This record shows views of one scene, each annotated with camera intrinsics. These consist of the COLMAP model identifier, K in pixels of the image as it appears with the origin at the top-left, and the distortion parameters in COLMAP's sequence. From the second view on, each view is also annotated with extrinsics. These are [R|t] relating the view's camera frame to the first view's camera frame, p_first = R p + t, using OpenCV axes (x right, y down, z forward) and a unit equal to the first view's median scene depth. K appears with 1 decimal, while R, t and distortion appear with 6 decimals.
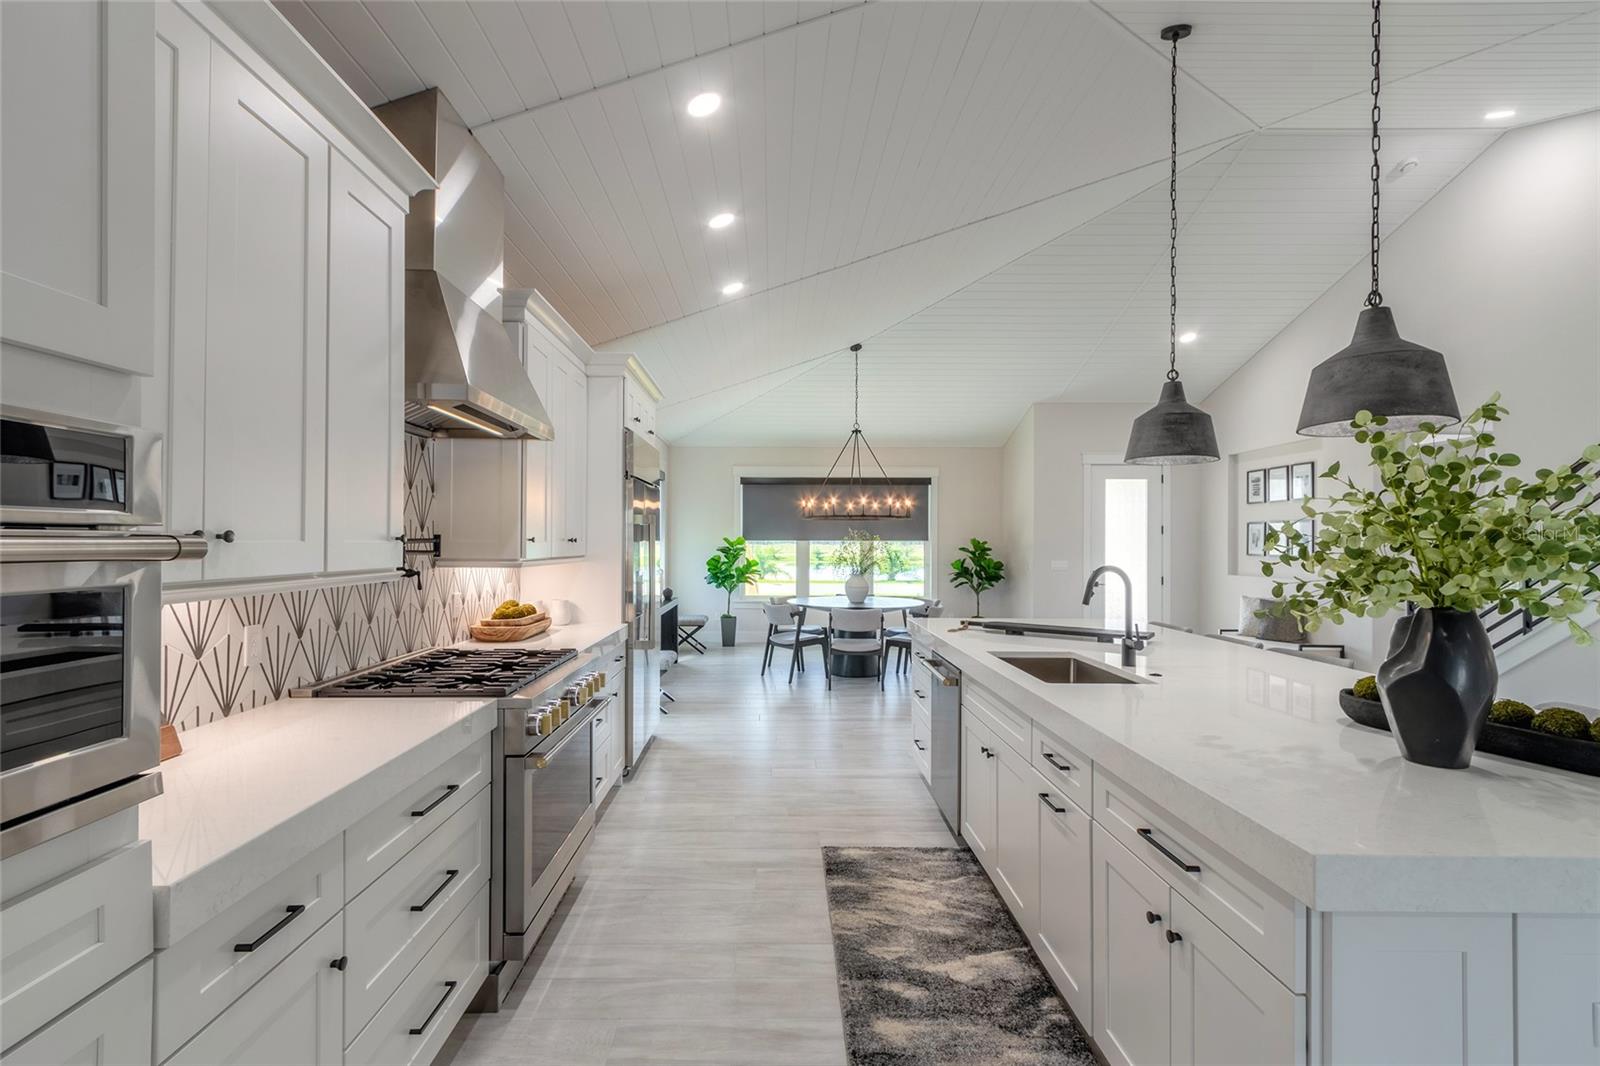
lens RADIAL K [[719.3, 0, 771.9], [0, 719.3, 537.4], [0, 0, 1]] dist [0.002104, -0.000002]
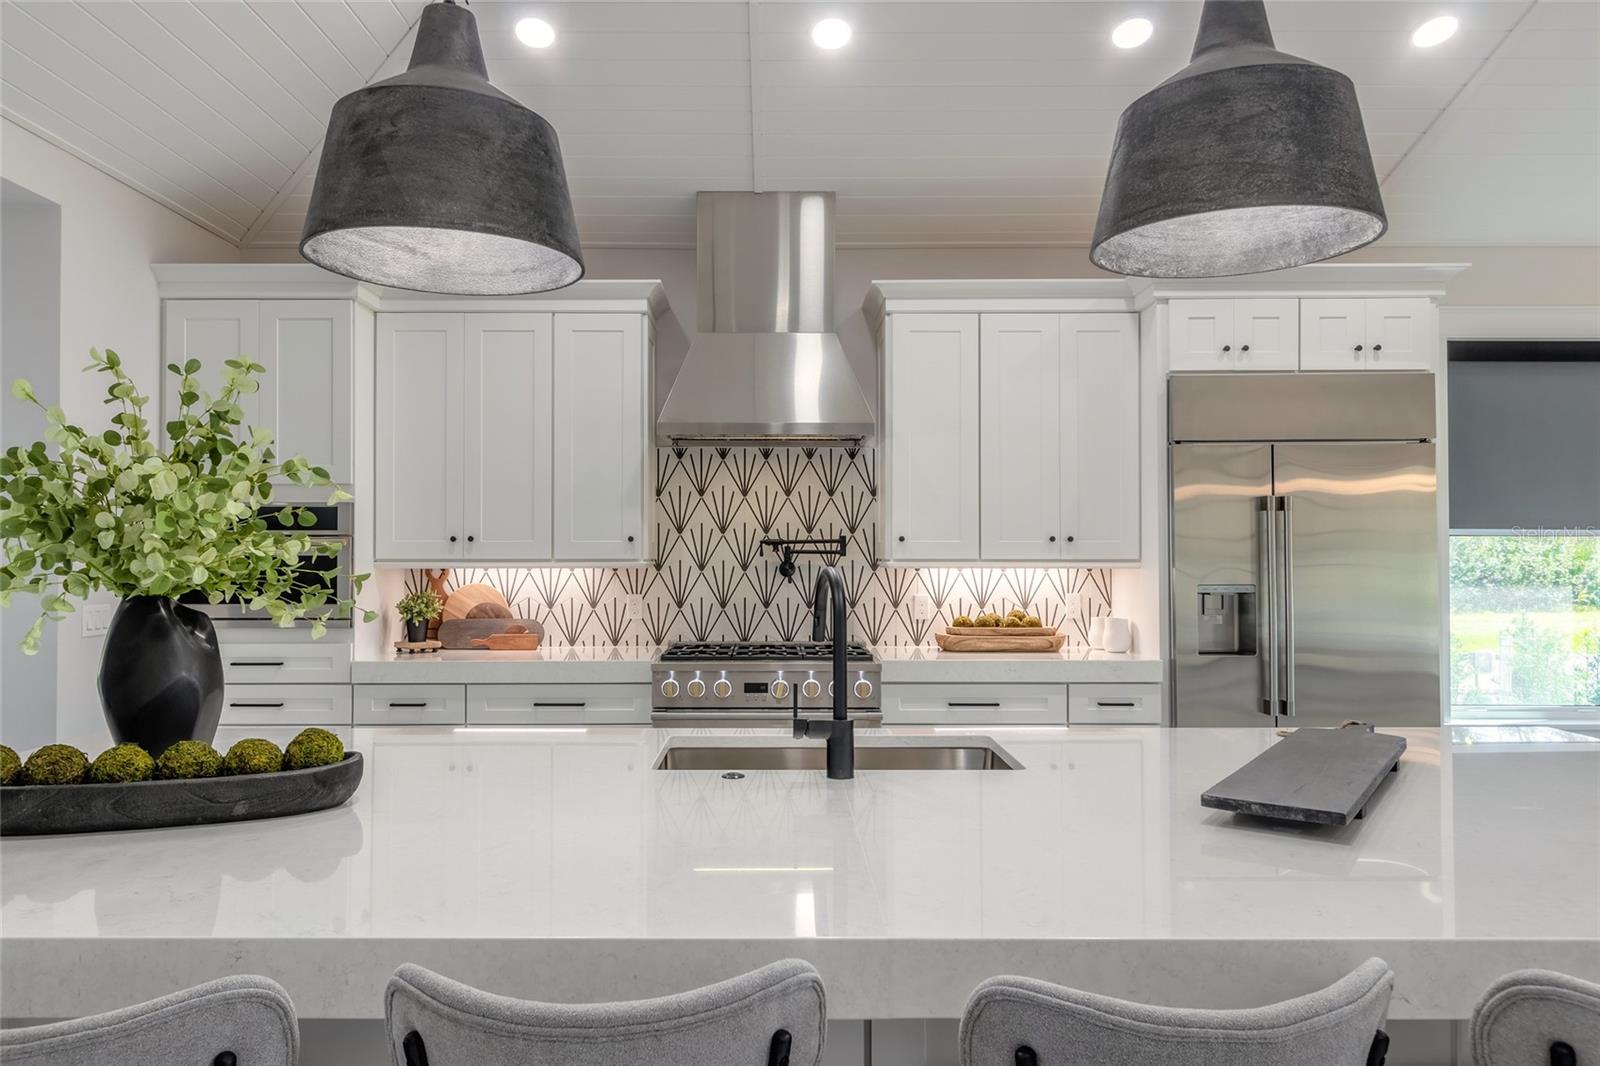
lens RADIAL K [[1048.6, 0, 792.9], [0, 1048.6, 541.6], [0, 0, 1]] dist [0.000786, 0.000085]
pose [[0.001511, -0.019439, -0.999810, 0.407215], [0.007008, 0.999787, -0.019428, 0.012978], [0.999974, -0.006977, 0.001647, 0.336760]]
